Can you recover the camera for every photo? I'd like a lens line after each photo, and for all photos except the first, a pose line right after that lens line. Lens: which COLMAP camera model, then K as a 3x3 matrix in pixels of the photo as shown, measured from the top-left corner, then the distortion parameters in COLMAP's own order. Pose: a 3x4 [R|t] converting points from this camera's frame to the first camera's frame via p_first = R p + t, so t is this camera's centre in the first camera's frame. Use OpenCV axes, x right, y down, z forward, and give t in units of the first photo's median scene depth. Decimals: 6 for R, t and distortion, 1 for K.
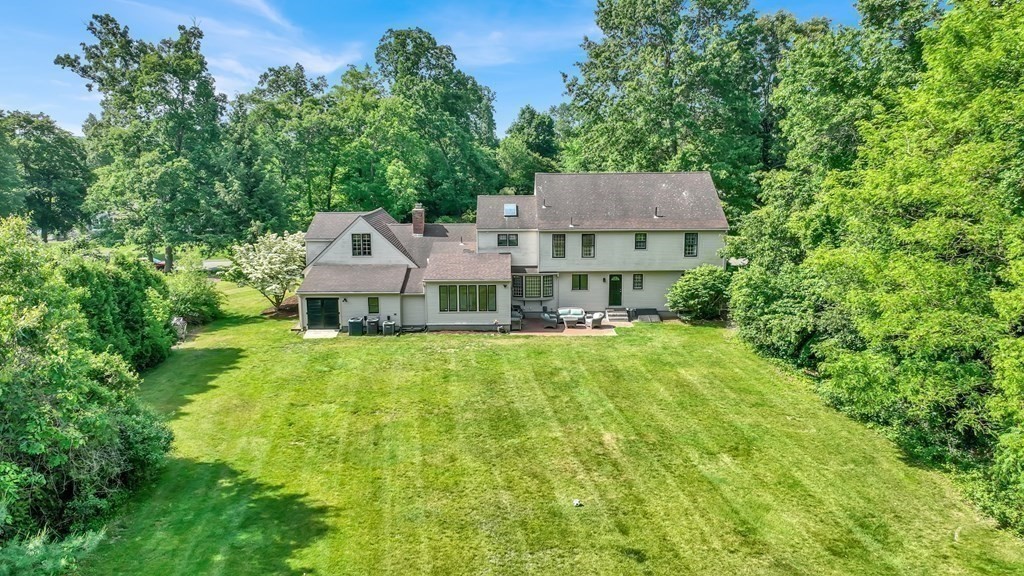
lens RADIAL K [[718.3, 0, 511.0], [0, 718.3, 284.9], [0, 0, 1]] dist [-0.002987, -0.005938]
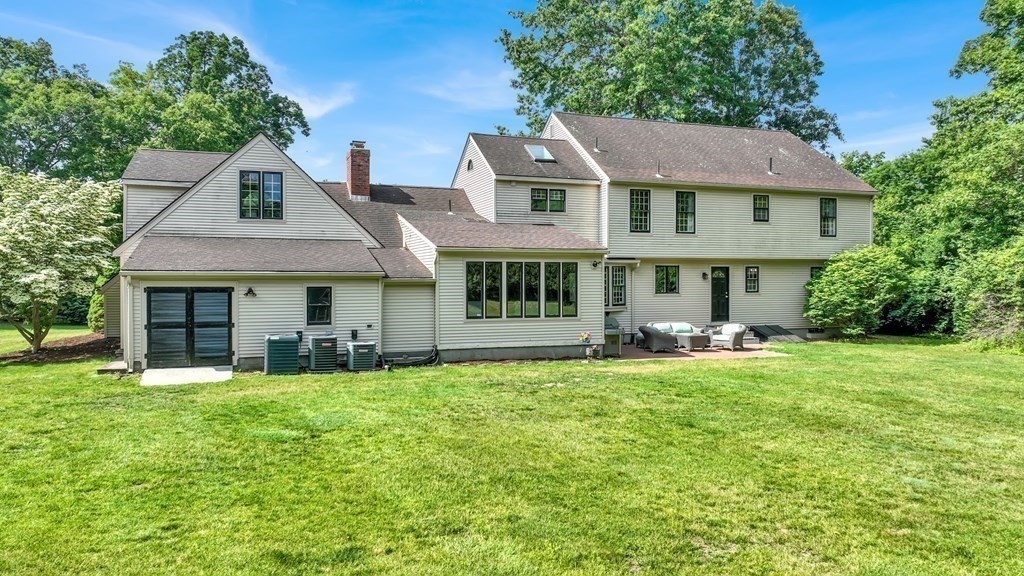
lens RADIAL K [[718.3, 0, 513.4], [0, 718.3, 287.1], [0, 0, 1]] dist [-0.002987, -0.005938]
pose [[0.941547, 0.001728, 0.336879, -0.213063], [0.053630, 0.986465, -0.154952, 0.085048], [-0.332587, 0.163961, 0.928710, 0.526529]]
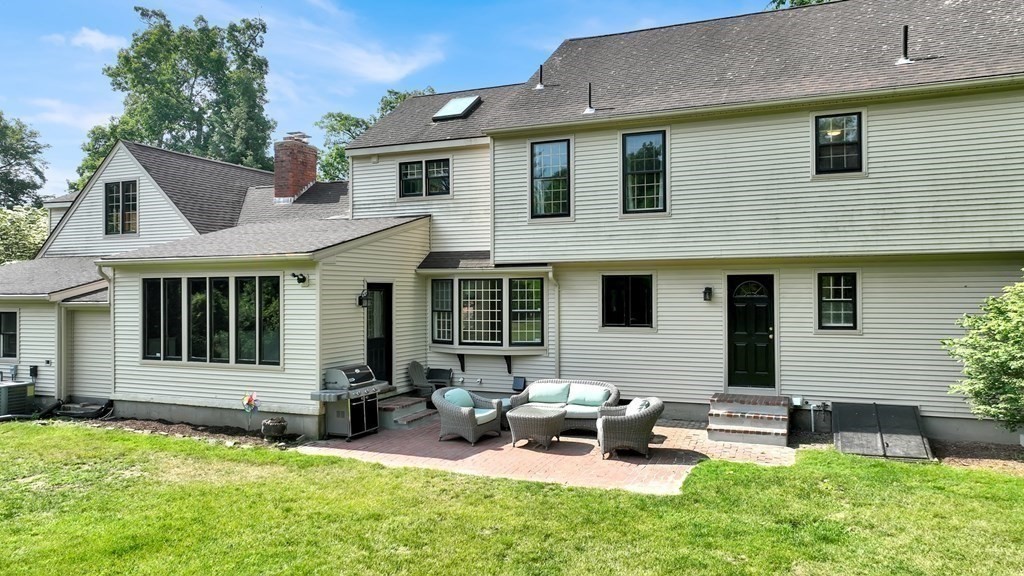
lens RADIAL K [[718.3, 0, 514.4], [0, 718.3, 288.8], [0, 0, 1]] dist [-0.002987, -0.005938]
pose [[0.919909, -0.000773, -0.392132, 0.174302], [-0.067462, 0.984776, -0.160200, 0.043652], [0.386286, 0.173824, 0.905852, 0.721036]]
